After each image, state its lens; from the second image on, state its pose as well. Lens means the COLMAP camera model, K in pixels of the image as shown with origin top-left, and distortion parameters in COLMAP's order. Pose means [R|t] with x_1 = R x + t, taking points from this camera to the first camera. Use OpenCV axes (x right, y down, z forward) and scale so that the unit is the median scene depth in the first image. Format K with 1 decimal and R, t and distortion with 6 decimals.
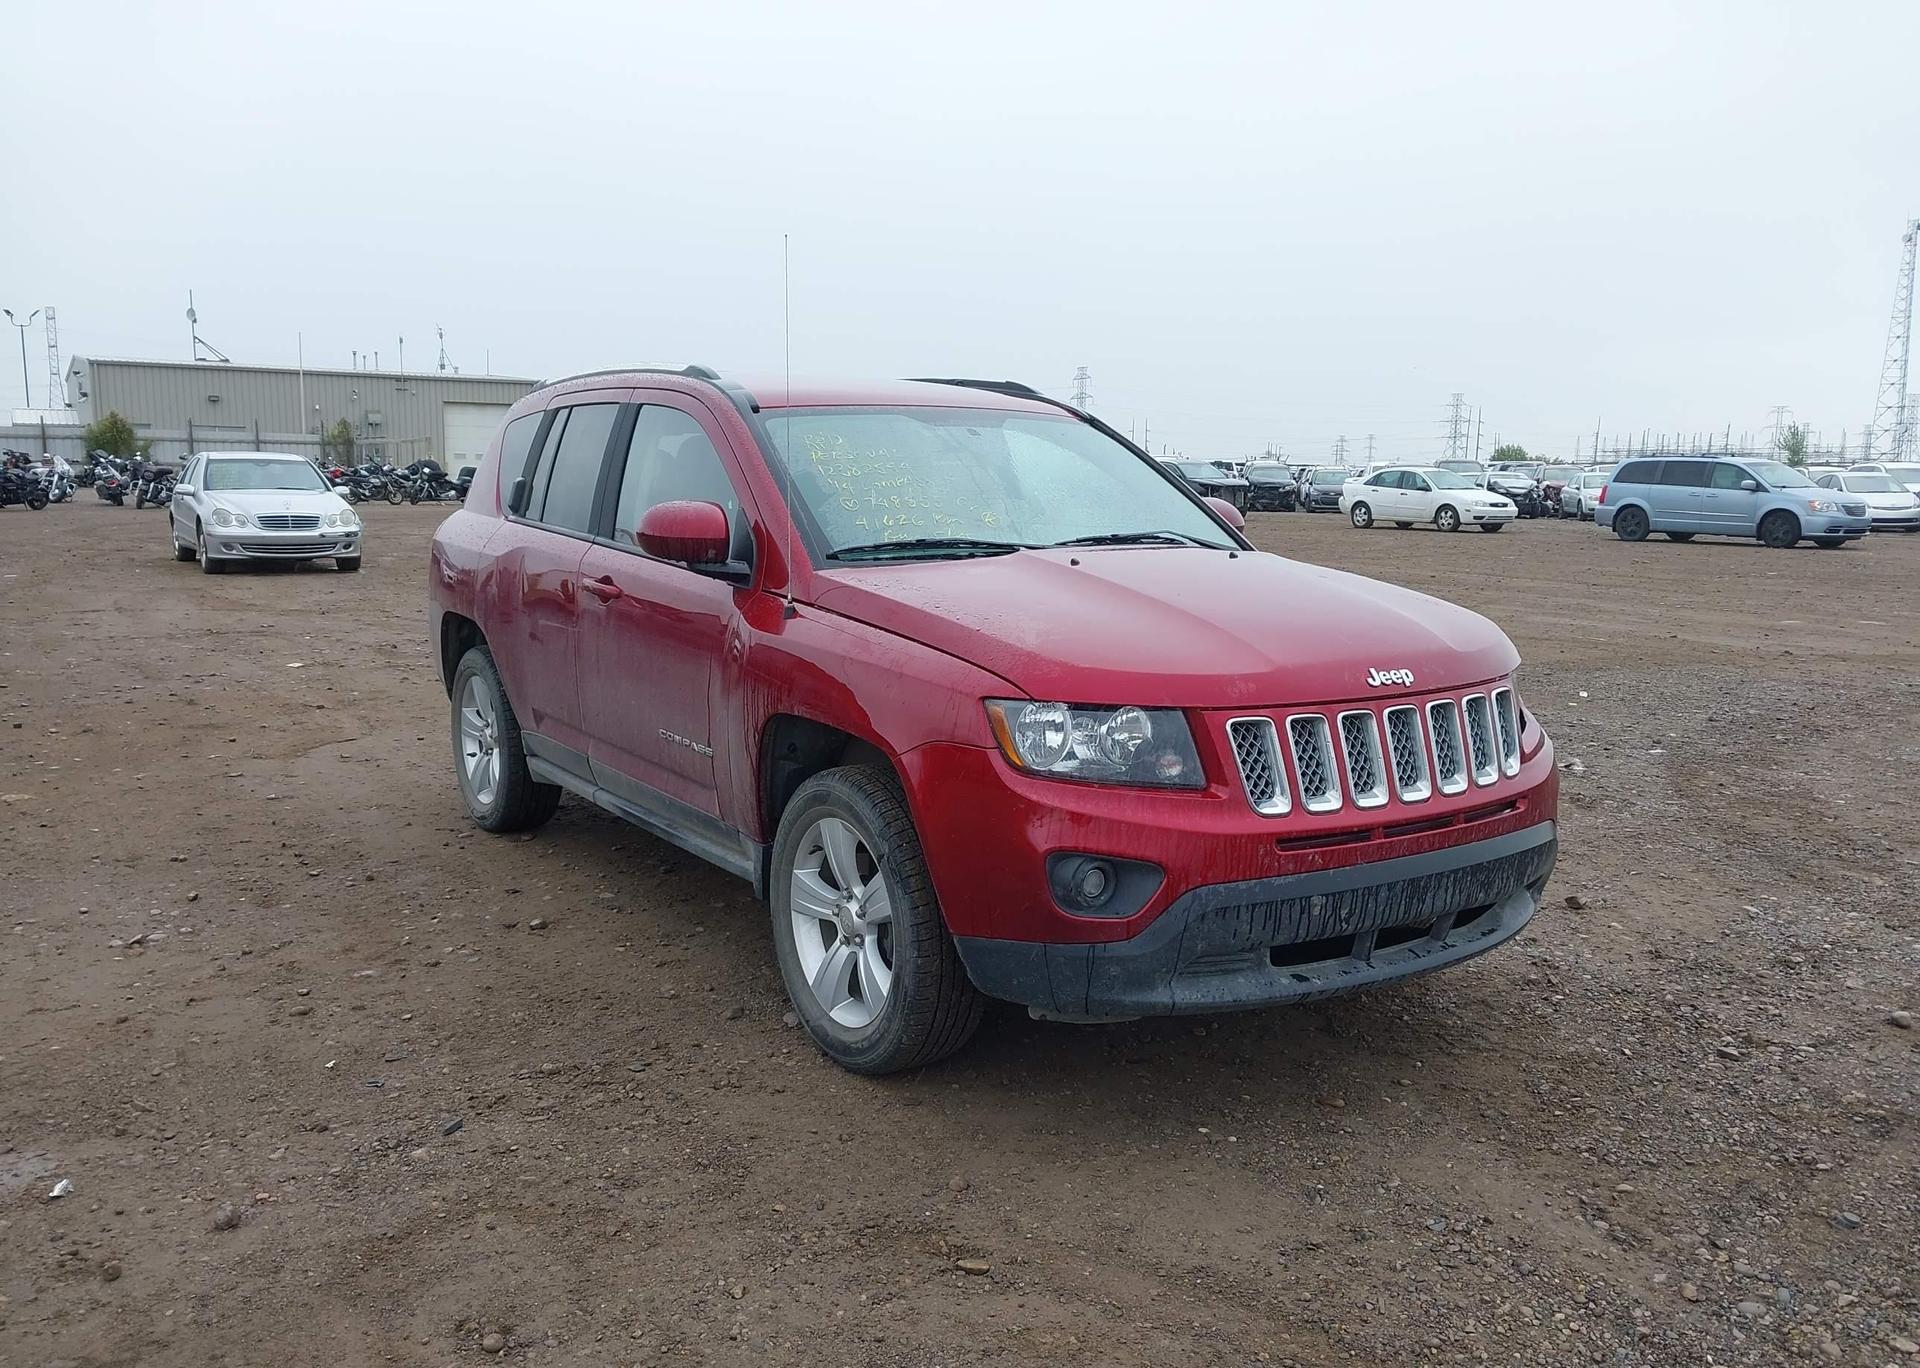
lens RADIAL K [[1503.4, 0, 957.0], [0, 1503.4, 689.0], [0, 0, 1]] dist [0.067549, -0.103930]
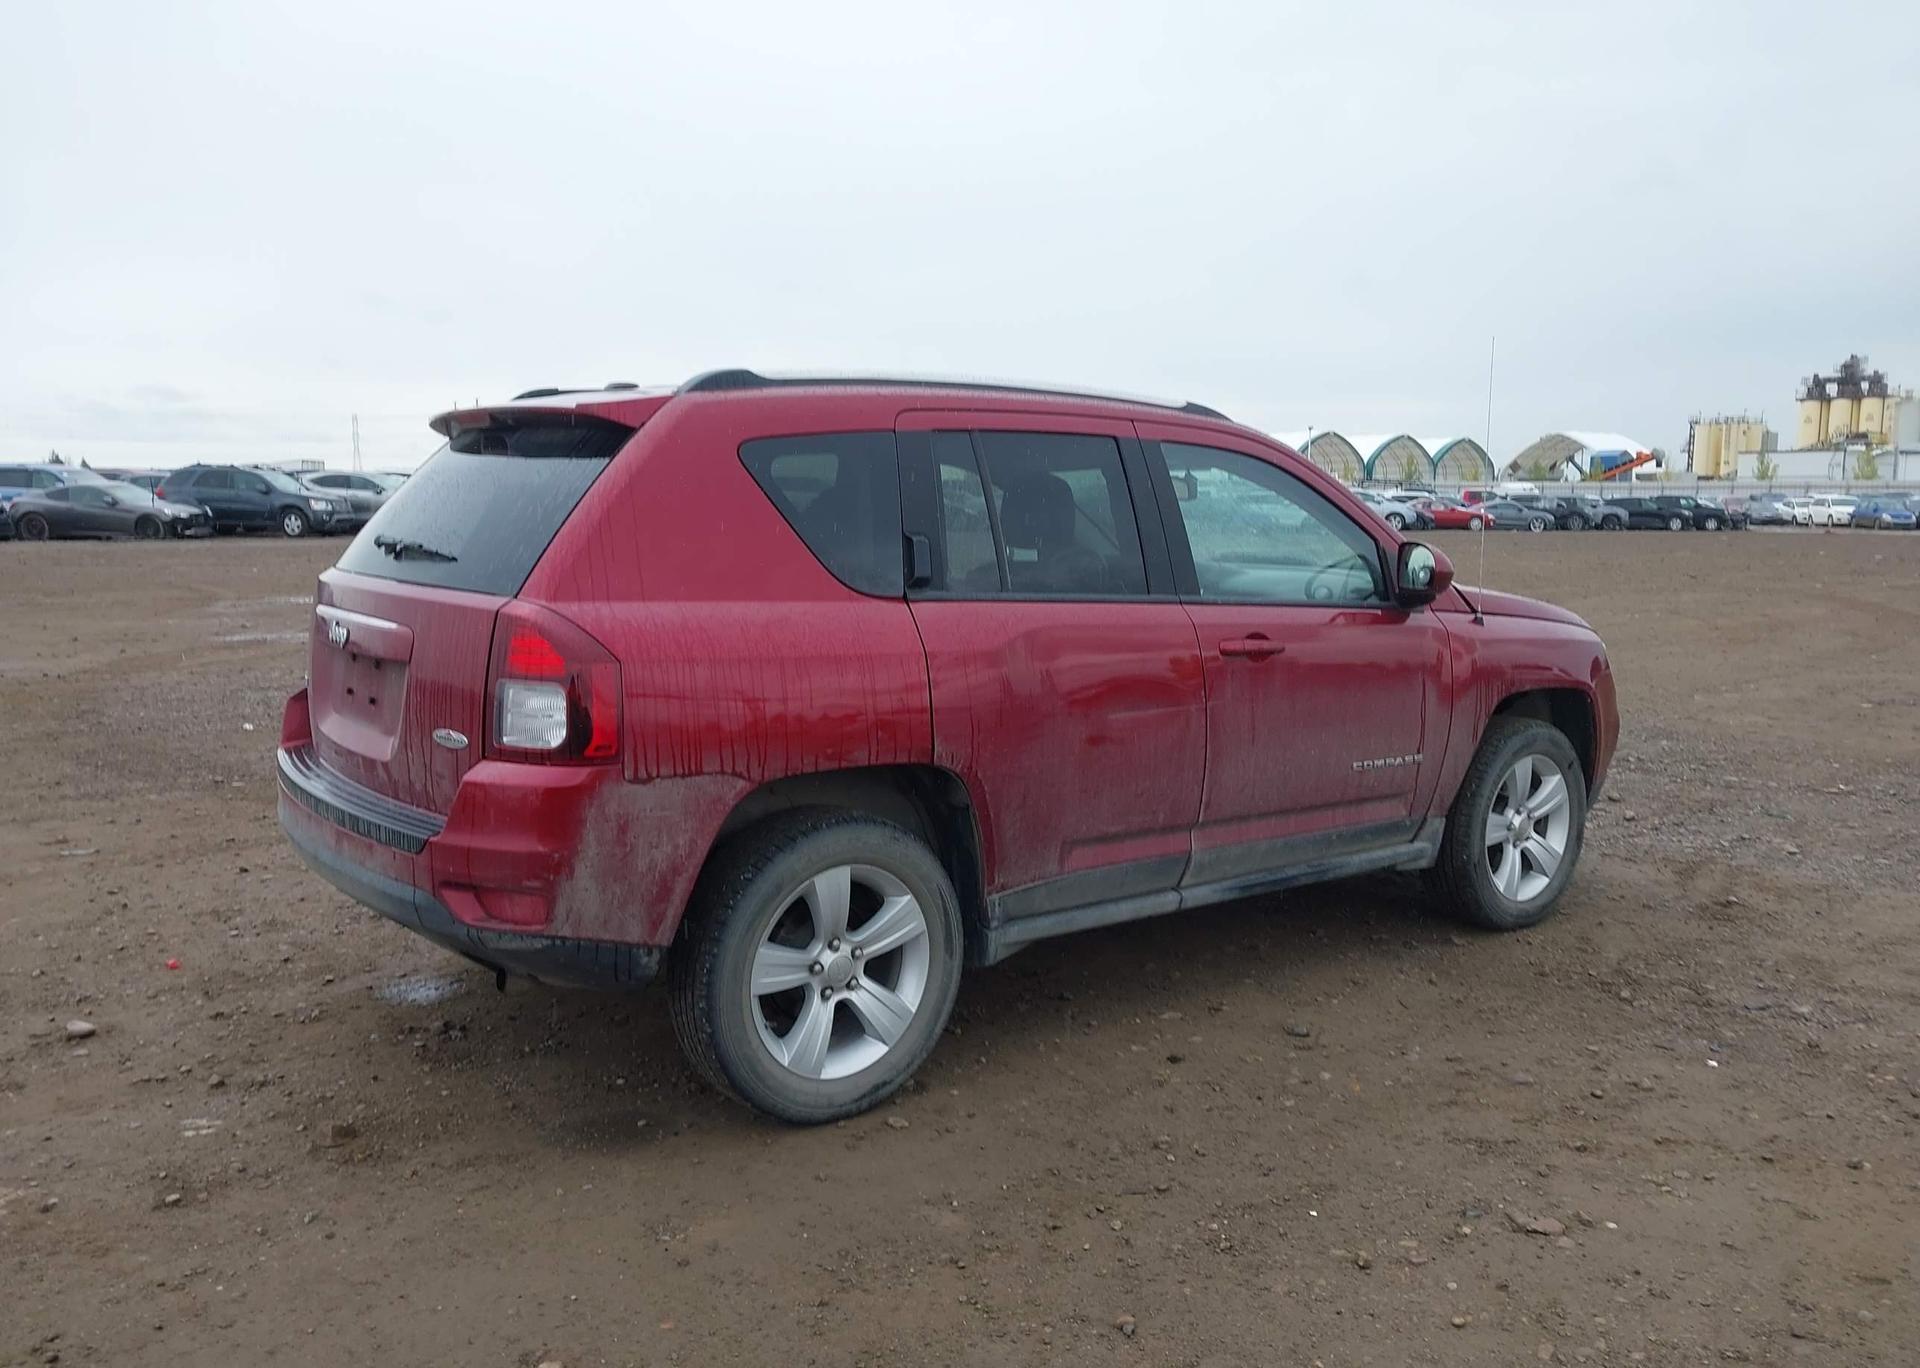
lens RADIAL K [[1503.4, 0, 903.2], [0, 1503.4, 672.2], [0, 0, 1]] dist [0.067549, -0.103930]
pose [[-0.039899, -0.126770, 0.991129, -1.318377], [0.133393, 0.982365, 0.131019, -0.232438], [-0.990260, 0.137437, -0.022285, 1.444861]]
